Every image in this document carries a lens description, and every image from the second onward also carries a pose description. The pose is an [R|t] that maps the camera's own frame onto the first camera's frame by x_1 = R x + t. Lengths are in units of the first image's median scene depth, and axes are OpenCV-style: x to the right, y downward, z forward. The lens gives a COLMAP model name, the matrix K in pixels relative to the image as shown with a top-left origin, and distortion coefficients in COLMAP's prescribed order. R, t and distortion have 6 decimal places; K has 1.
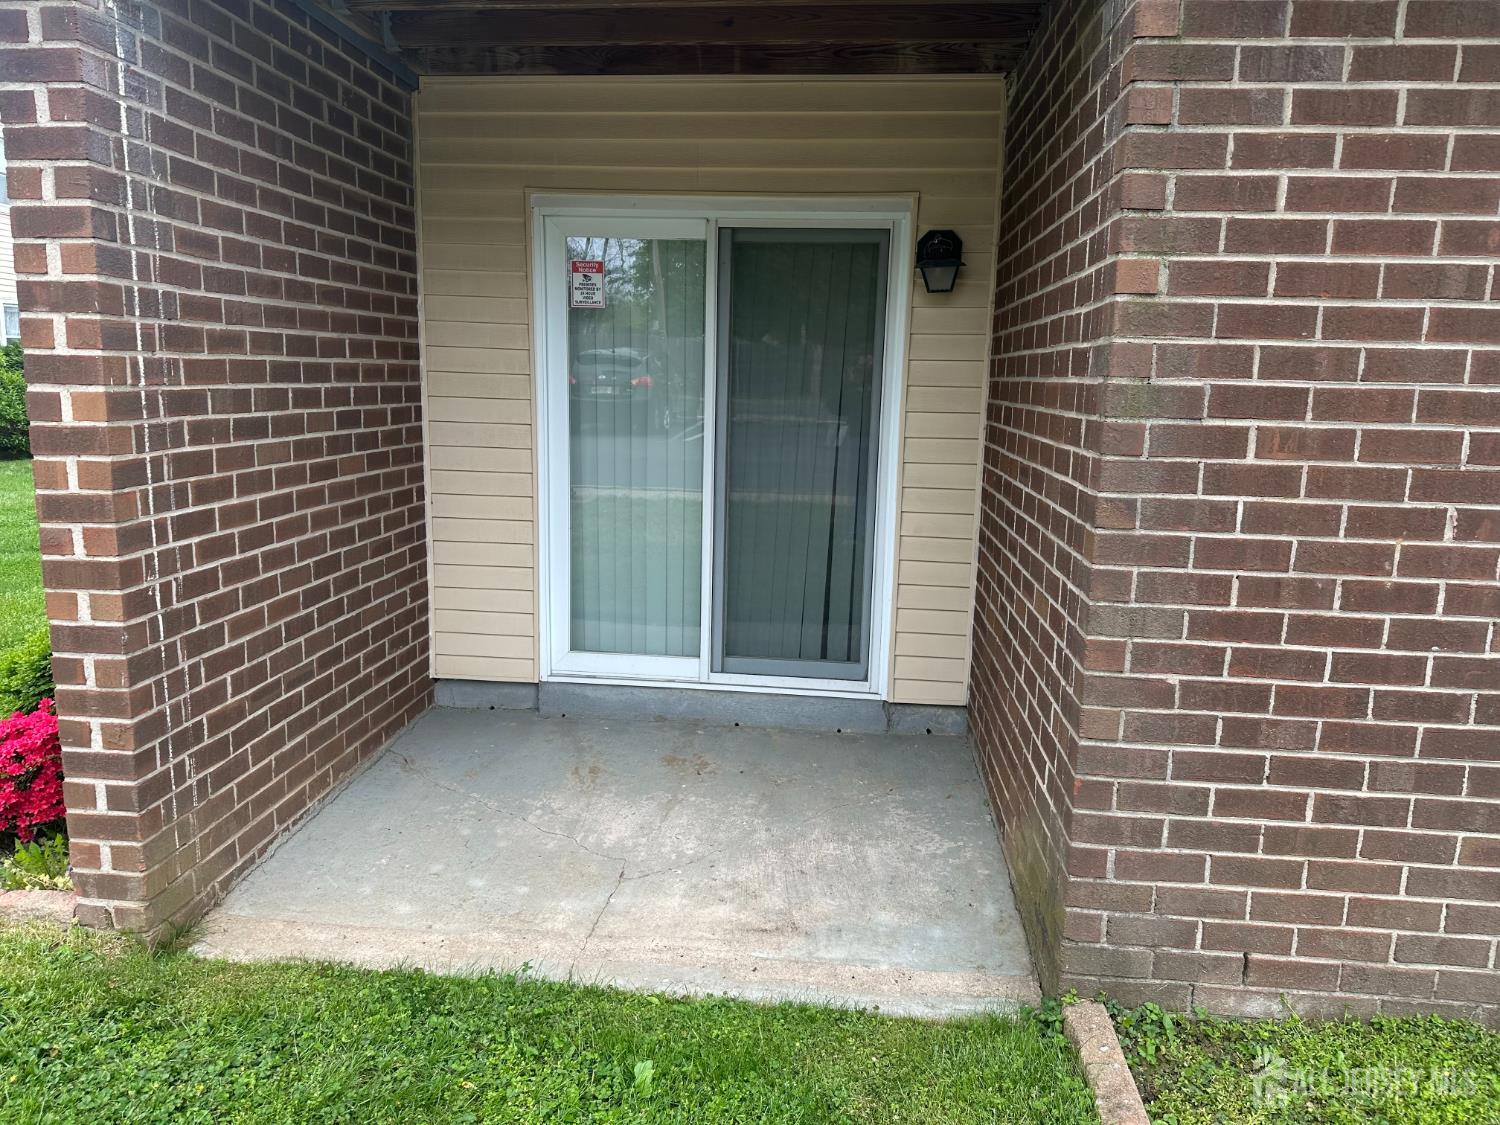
lens RADIAL K [[1052.1, 0, 747.9], [0, 1052.1, 550.4], [0, 0, 1]] dist [0.170624, -0.237990]
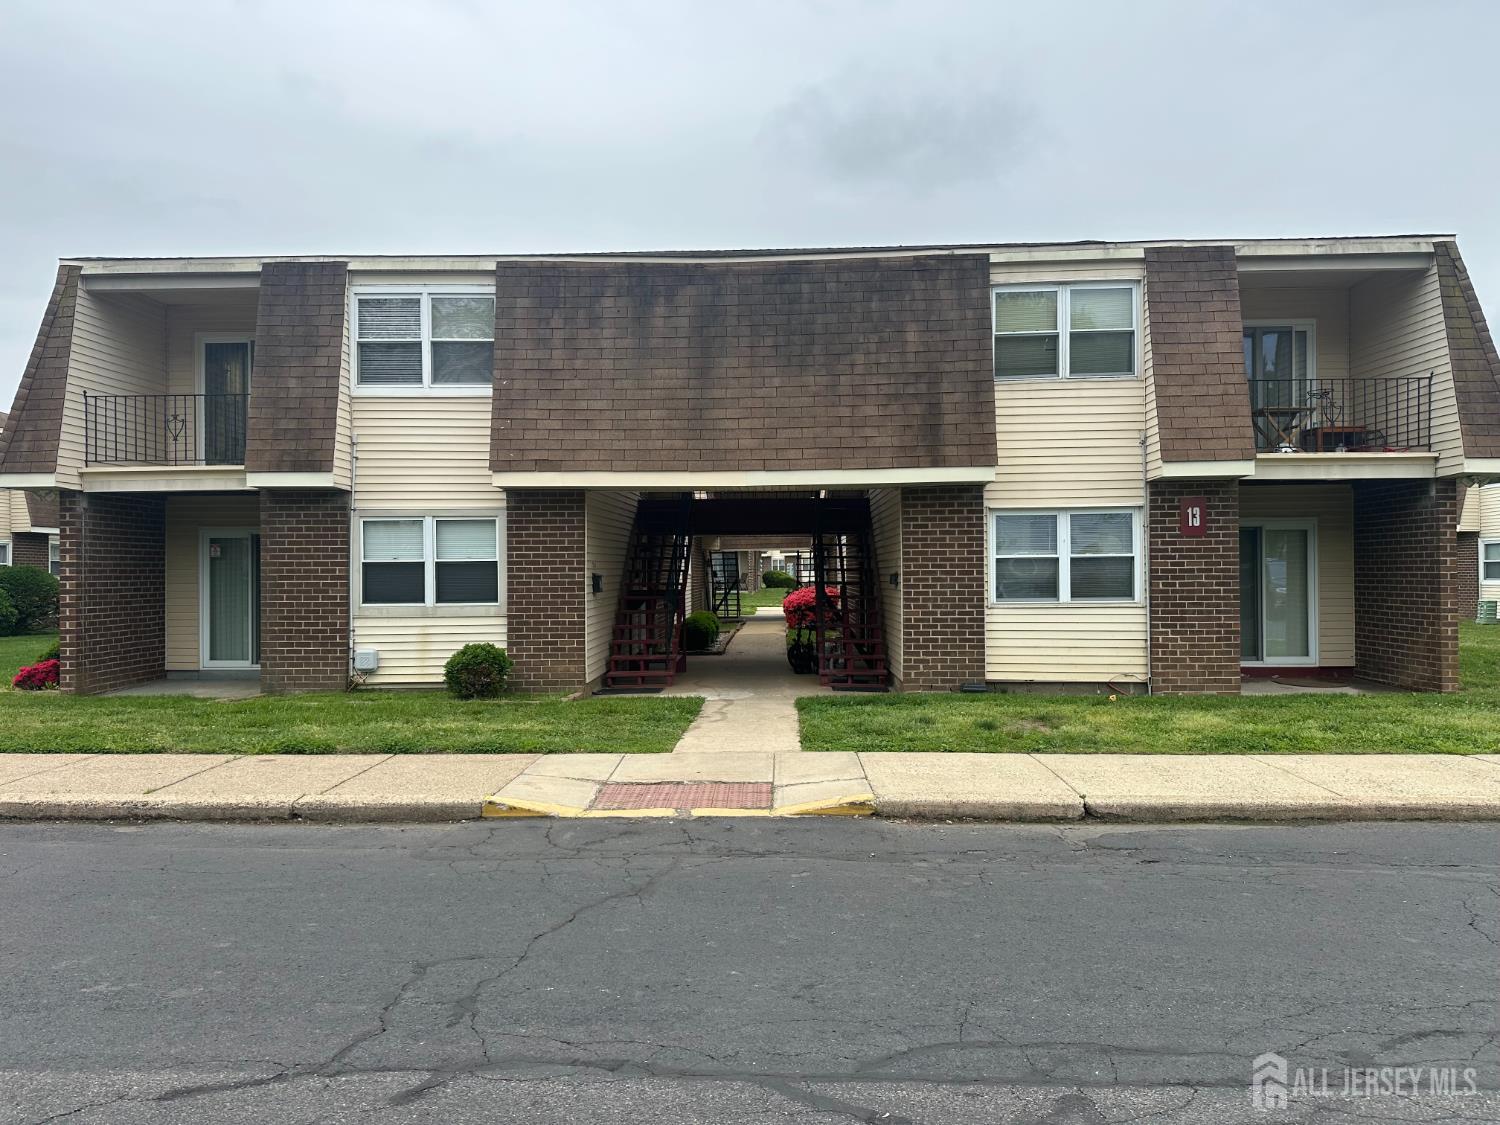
lens RADIAL K [[1052.1, 0, 747.9], [0, 1052.1, 550.4], [0, 0, 1]] dist [0.170624, -0.237990]
pose [[0.998634, -0.025610, 0.045548, 2.246628], [0.033471, 0.982872, -0.181223, 0.707702], [-0.040127, 0.182500, 0.982387, -4.003313]]
